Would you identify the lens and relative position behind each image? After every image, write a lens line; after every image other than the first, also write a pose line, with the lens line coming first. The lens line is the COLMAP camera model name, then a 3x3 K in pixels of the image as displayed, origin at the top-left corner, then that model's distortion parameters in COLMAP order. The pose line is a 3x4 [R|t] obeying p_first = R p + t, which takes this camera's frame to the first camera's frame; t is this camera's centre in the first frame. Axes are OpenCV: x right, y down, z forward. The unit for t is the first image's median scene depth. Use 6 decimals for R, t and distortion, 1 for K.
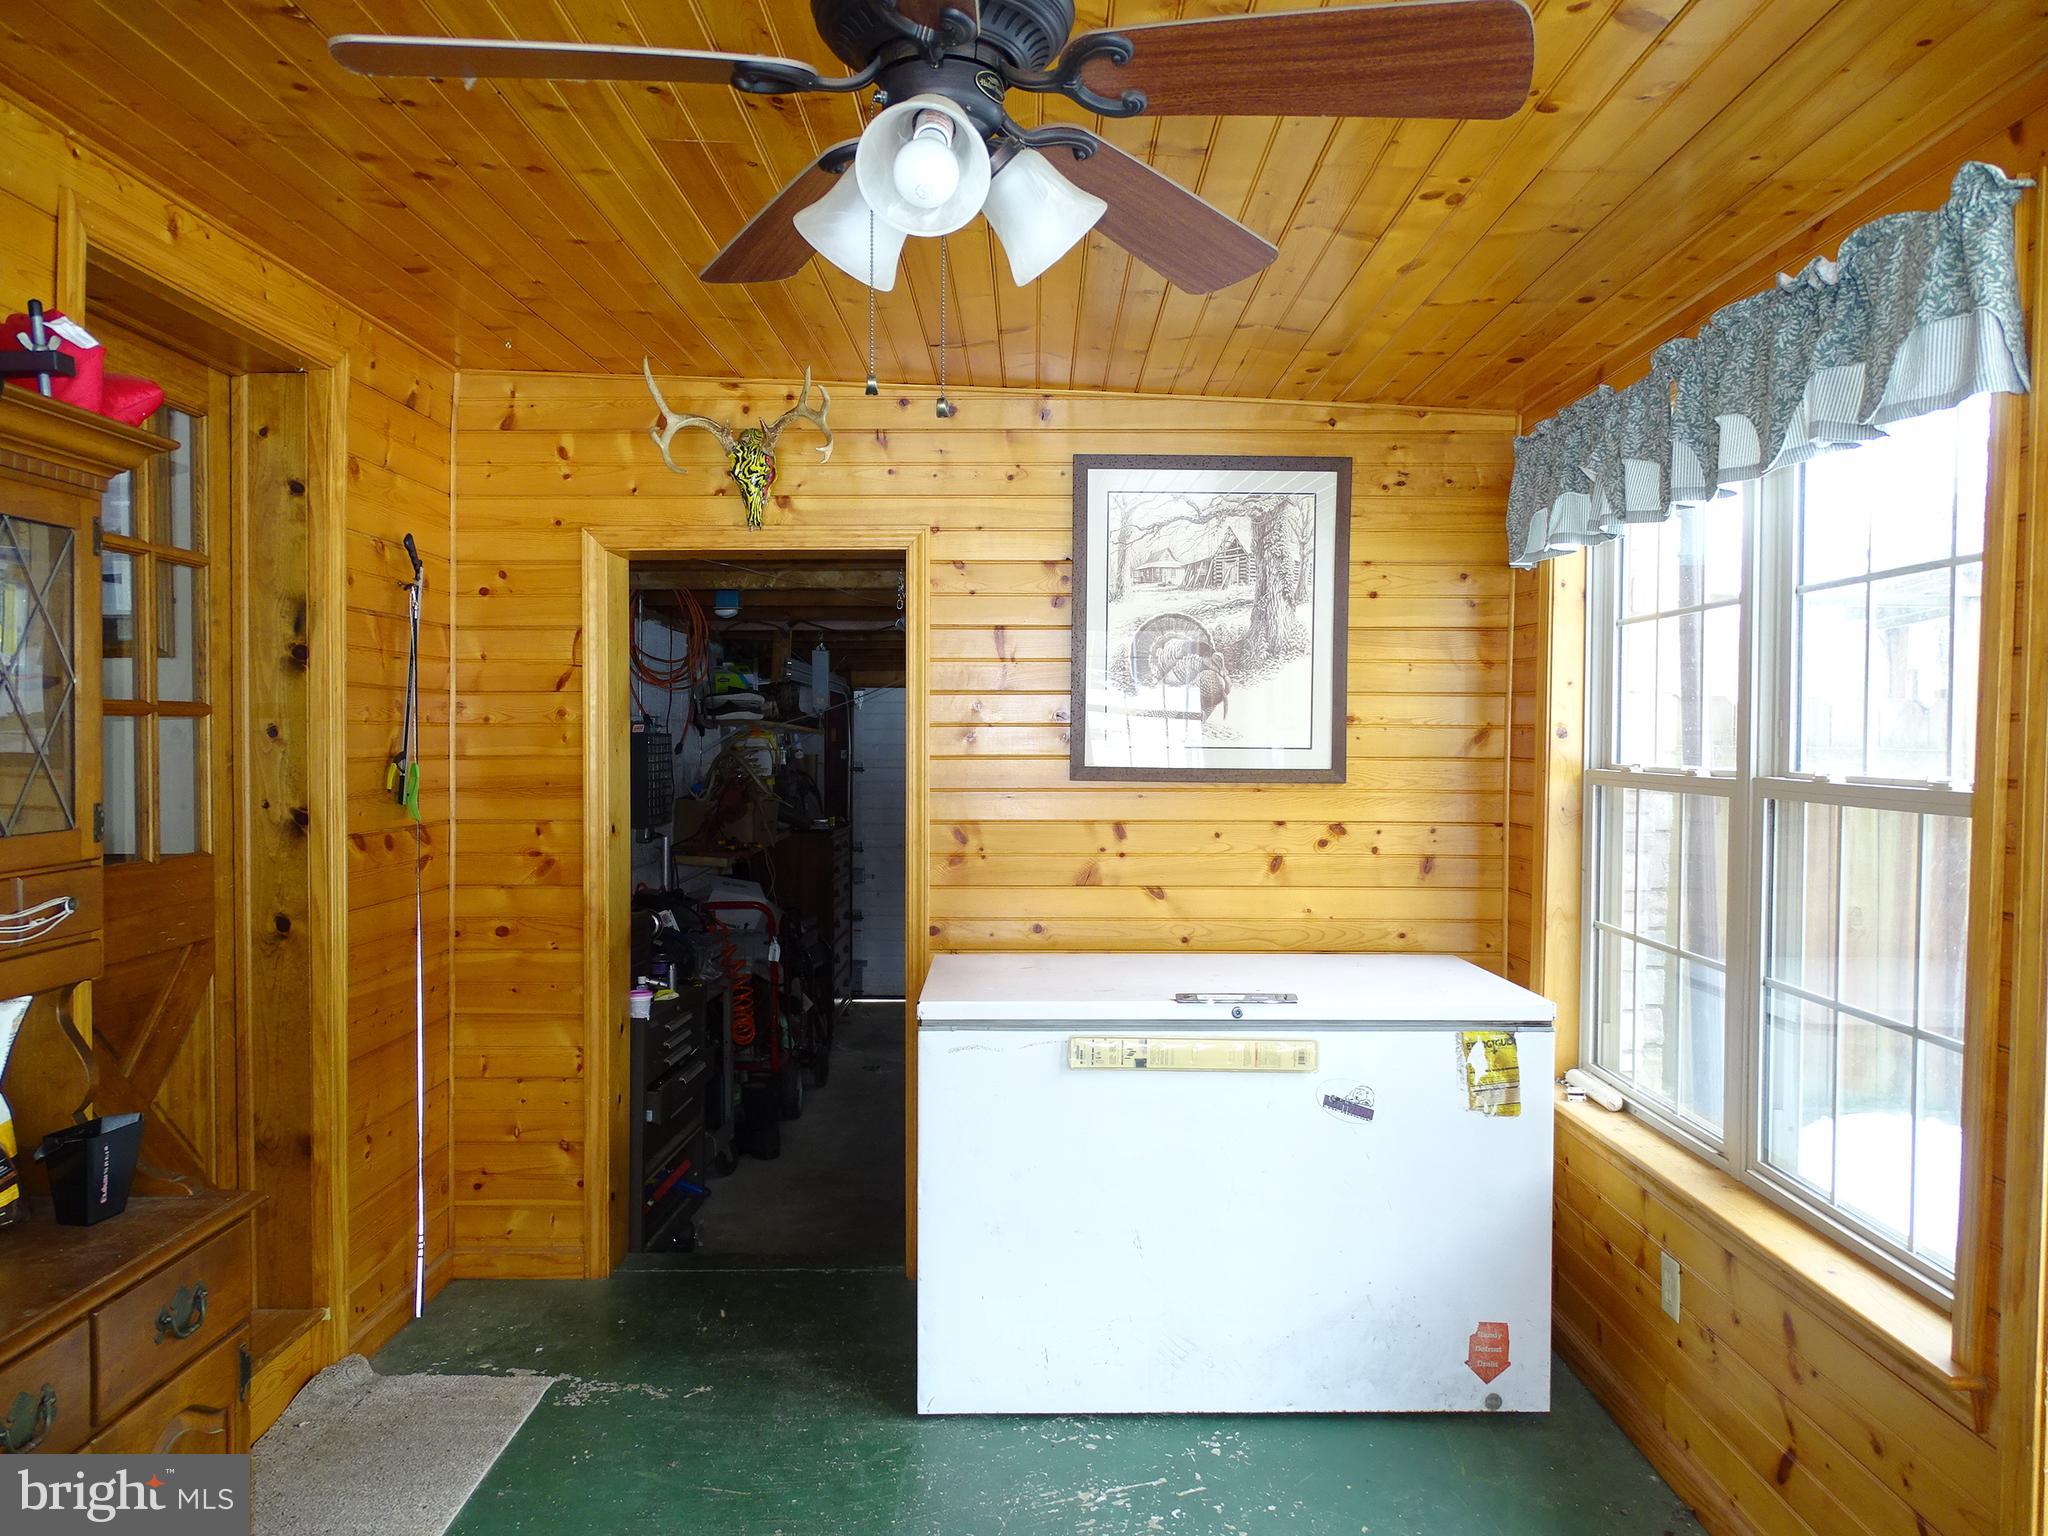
lens RADIAL K [[1484.7, 0, 1022.8], [0, 1484.7, 764.0], [0, 0, 1]] dist [0.014072, -0.002614]
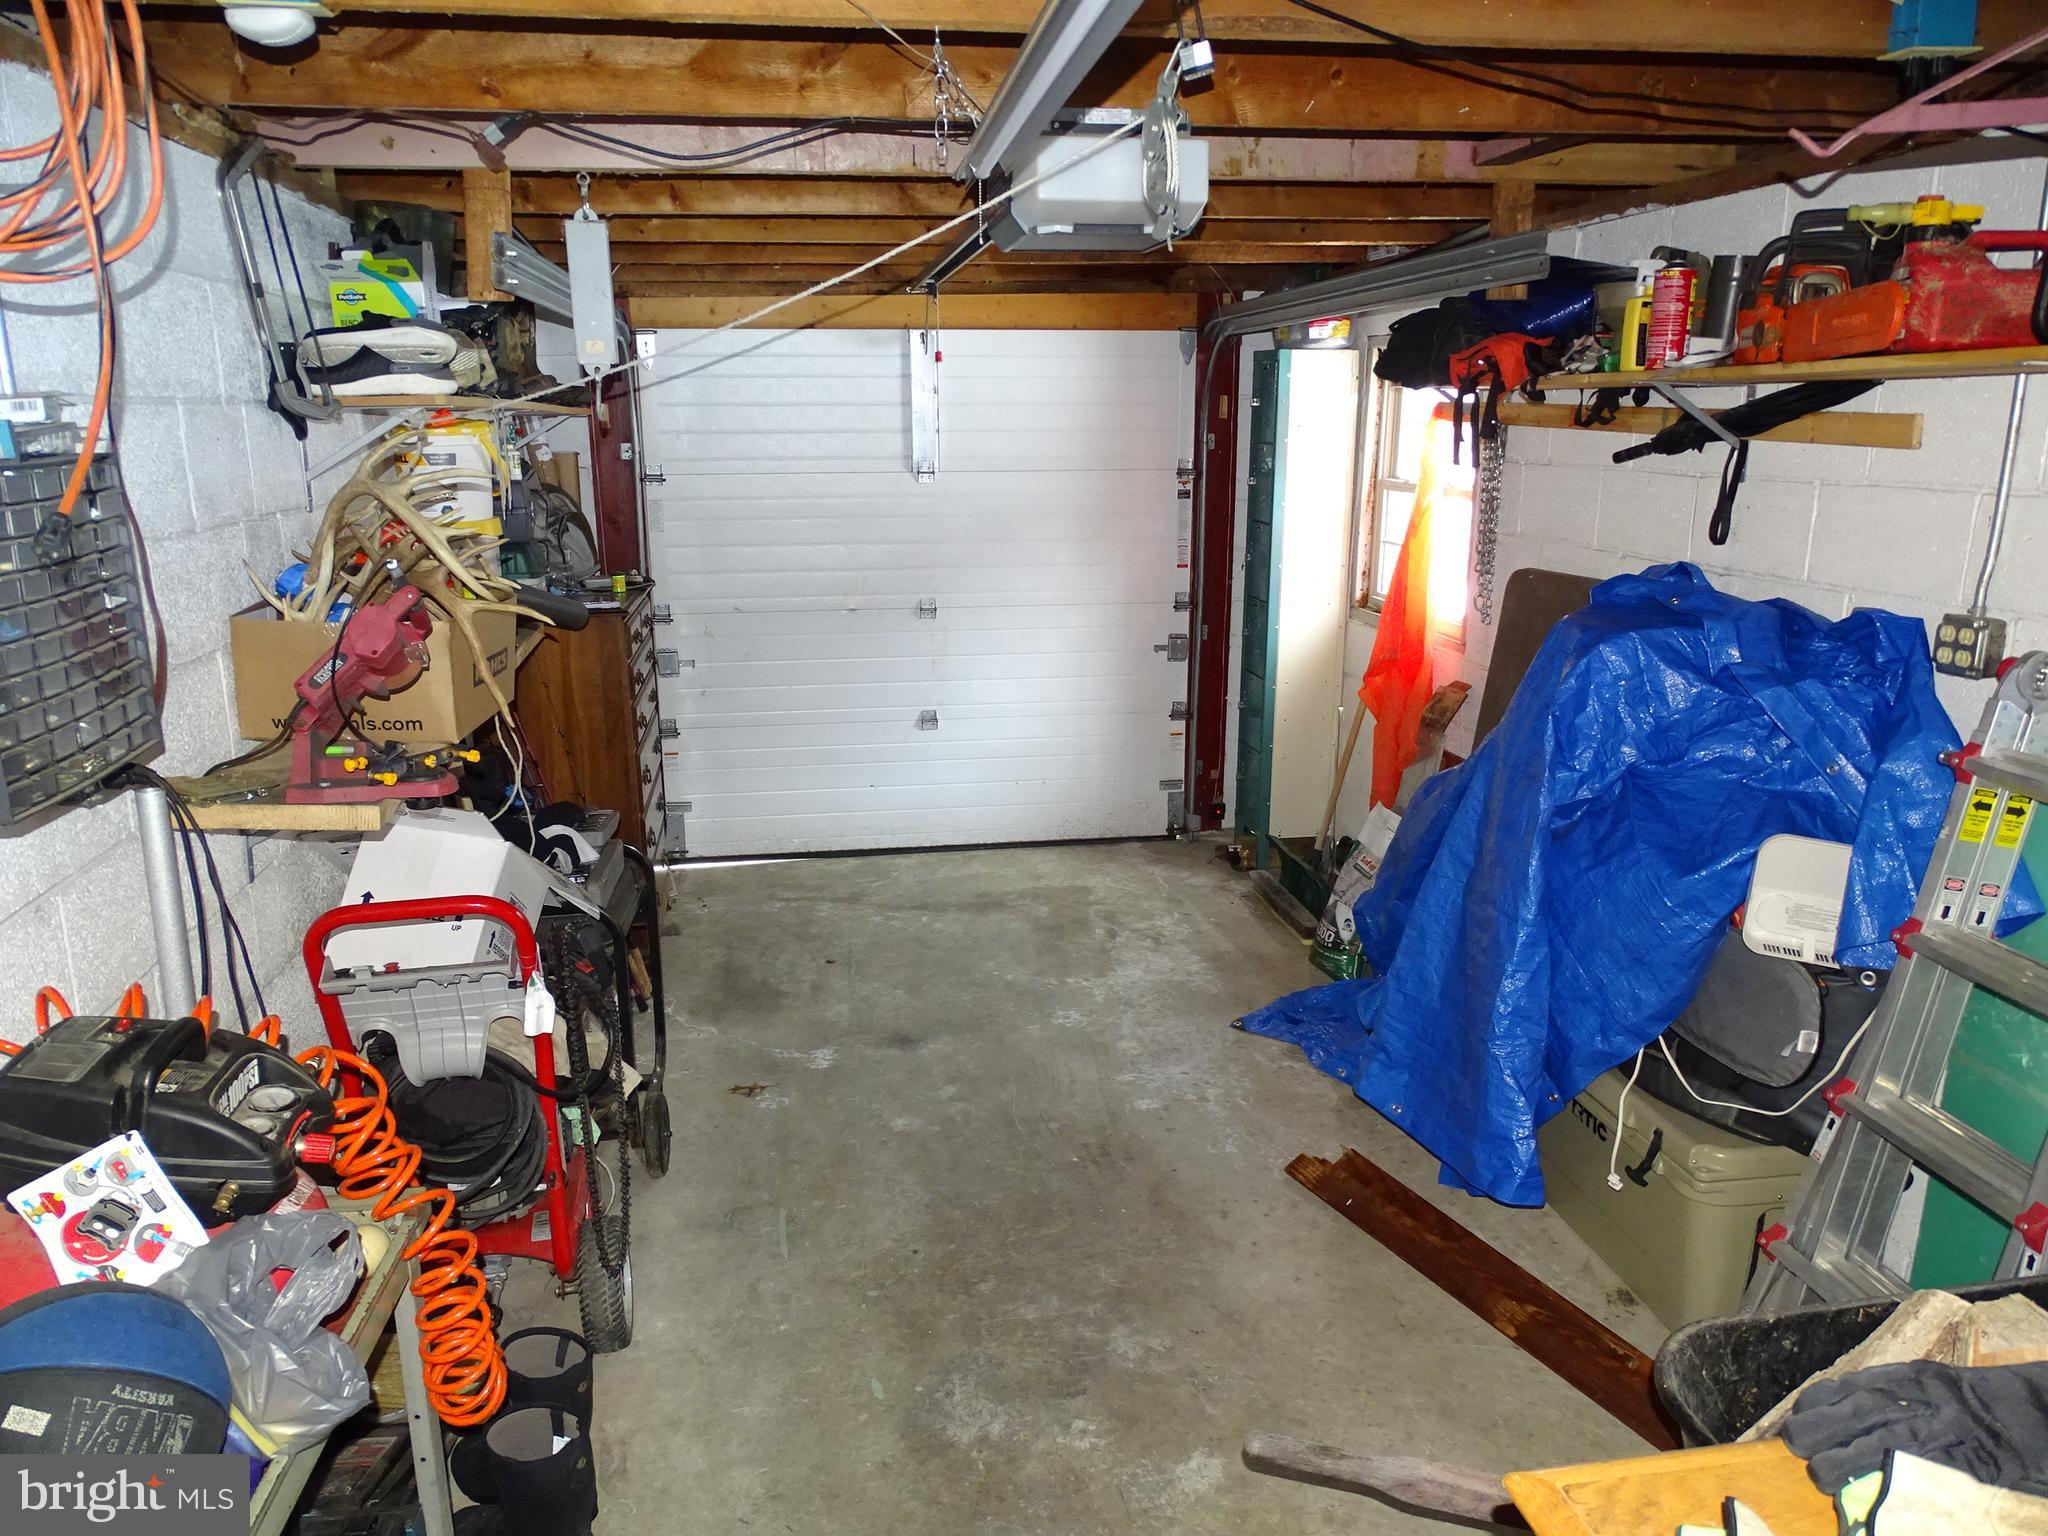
lens RADIAL K [[1484.7, 0, 1028.5], [0, 1484.7, 773.0], [0, 0, 1]] dist [0.014072, -0.002614]
pose [[0.986177, -0.049967, 0.157984, -0.085324], [0.013096, 0.973970, 0.226297, -0.018255], [-0.165179, -0.221100, 0.961161, 0.529916]]
